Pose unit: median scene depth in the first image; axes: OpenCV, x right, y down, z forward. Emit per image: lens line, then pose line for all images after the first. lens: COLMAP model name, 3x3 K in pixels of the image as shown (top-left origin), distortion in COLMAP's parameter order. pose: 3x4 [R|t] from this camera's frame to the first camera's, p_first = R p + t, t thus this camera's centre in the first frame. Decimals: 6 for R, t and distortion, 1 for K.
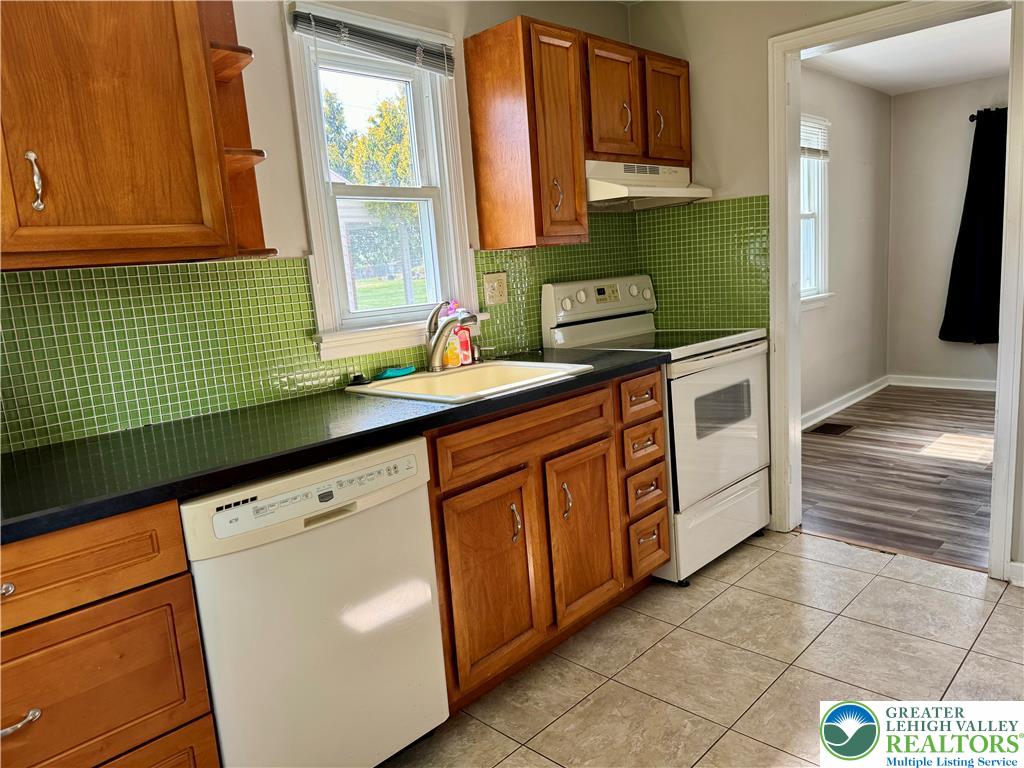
lens RADIAL K [[727.9, 0, 512.0], [0, 727.9, 384.0], [0, 0, 1]] dist [0.076571, -0.148806]
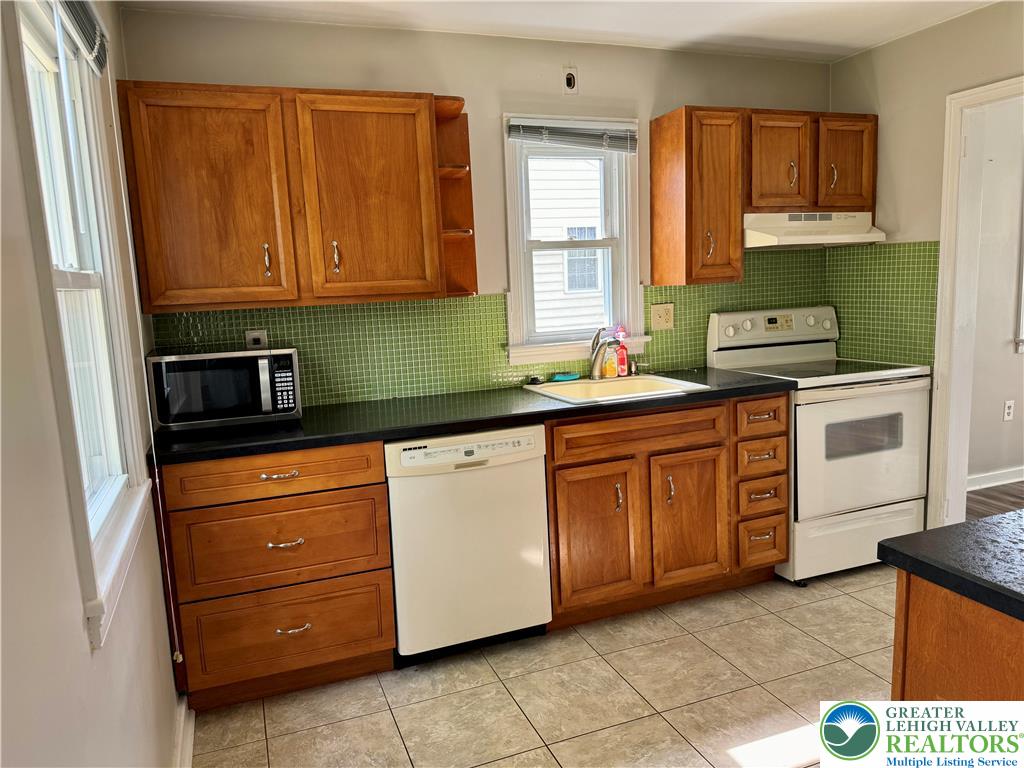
lens RADIAL K [[718.3, 0, 482.7], [0, 718.3, 377.6], [0, 0, 1]] dist [0.081367, -0.204823]
pose [[0.890722, 0.090607, -0.445427, 0.302286], [-0.089824, 0.995694, 0.022920, -0.033094], [0.445585, 0.019595, 0.895025, -0.264965]]
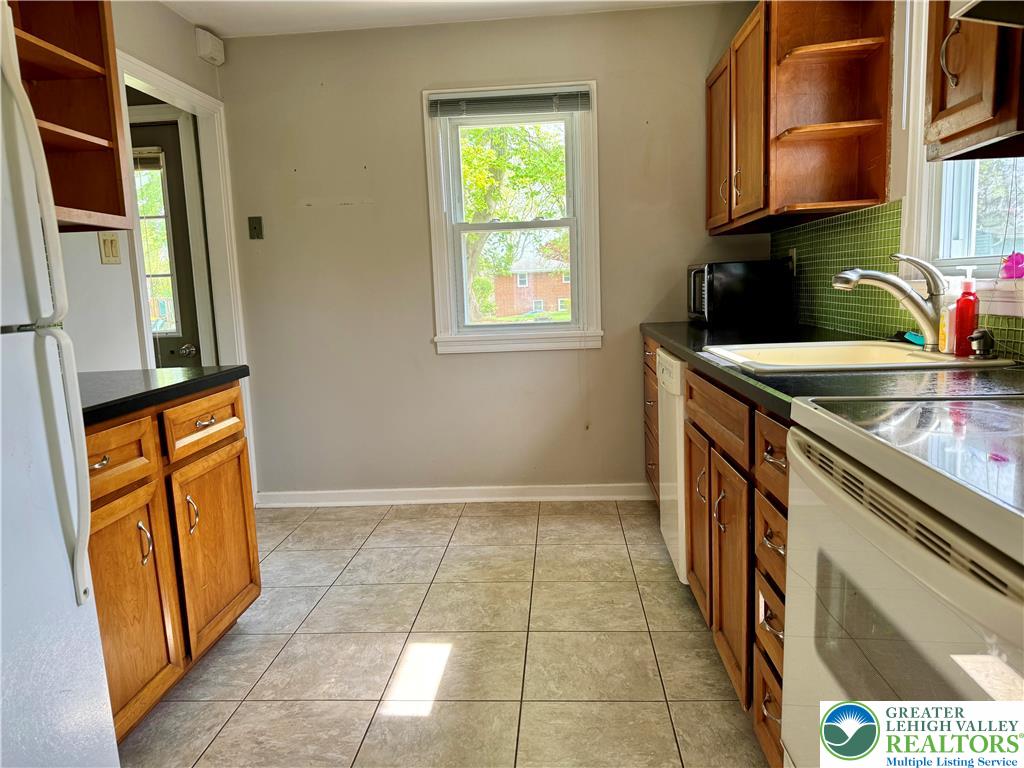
lens RADIAL K [[727.9, 0, 512.0], [0, 727.9, 384.0], [0, 0, 1]] dist [0.076571, -0.148806]
pose [[-0.766101, 0.185981, -0.615224, 0.677660], [-0.016614, 0.951169, 0.308224, -0.205002], [0.642506, 0.246351, -0.725601, 1.299032]]
